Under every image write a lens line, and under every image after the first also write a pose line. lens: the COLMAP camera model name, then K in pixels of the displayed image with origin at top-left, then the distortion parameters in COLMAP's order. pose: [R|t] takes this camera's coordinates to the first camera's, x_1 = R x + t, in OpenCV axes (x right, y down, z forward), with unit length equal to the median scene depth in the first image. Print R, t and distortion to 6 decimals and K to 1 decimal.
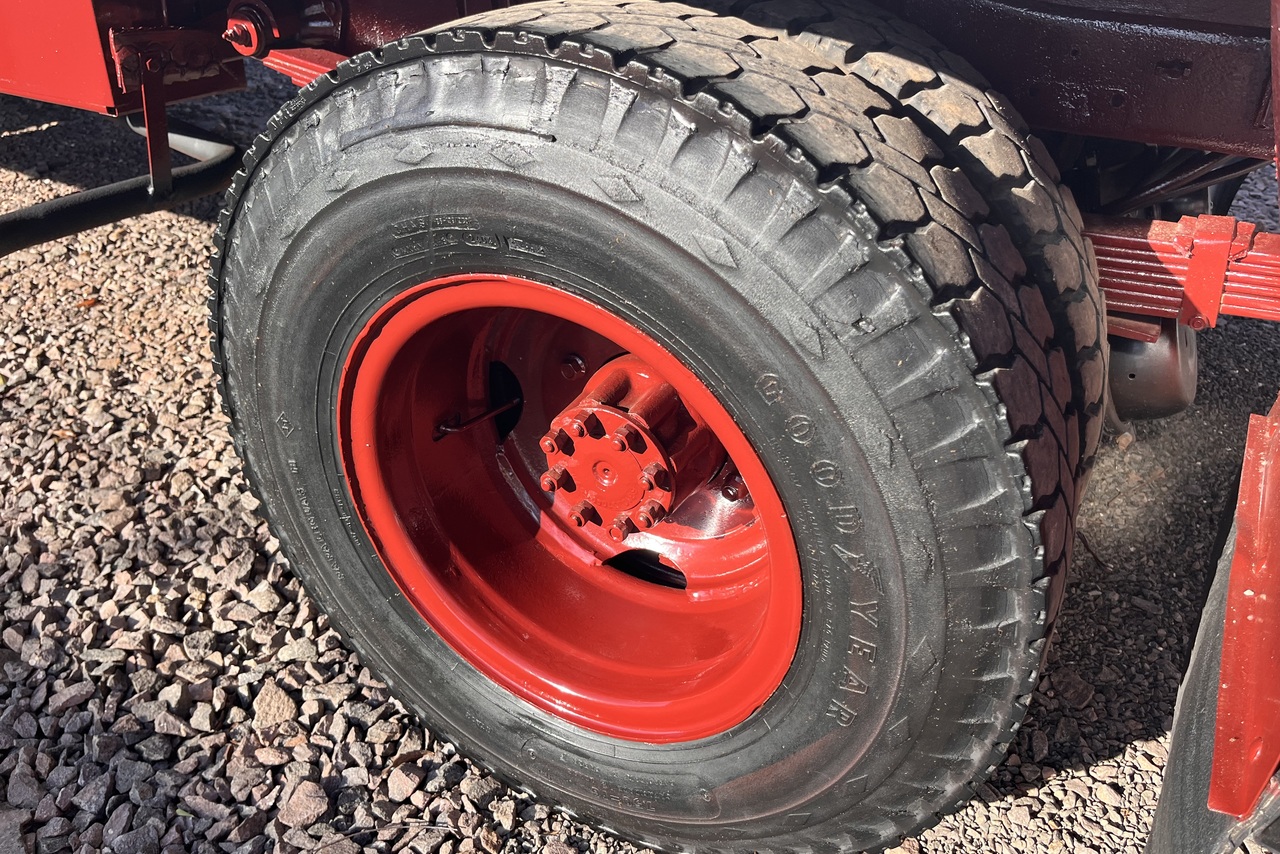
lens RADIAL K [[943.1, 0, 664.0], [0, 943.1, 430.3], [0, 0, 1]] dist [0.048346, -0.067436]
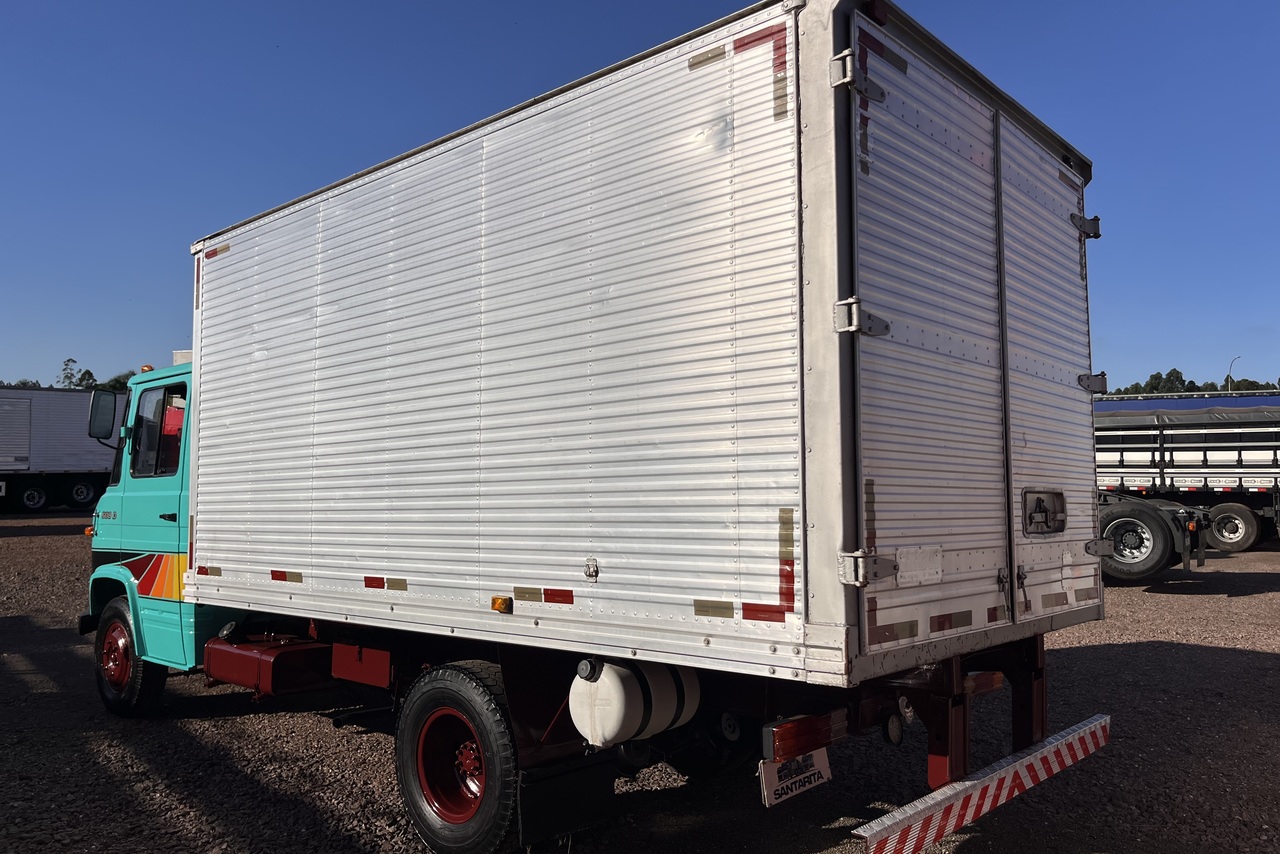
lens RADIAL K [[943.1, 0, 664.0], [0, 943.1, 430.3], [0, 0, 1]] dist [0.048346, -0.067436]
pose [[0.973610, -0.060866, -0.219953, 1.268761], [-0.082245, 0.805445, -0.586937, 0.891019], [0.212884, 0.589538, 0.779183, -2.120445]]
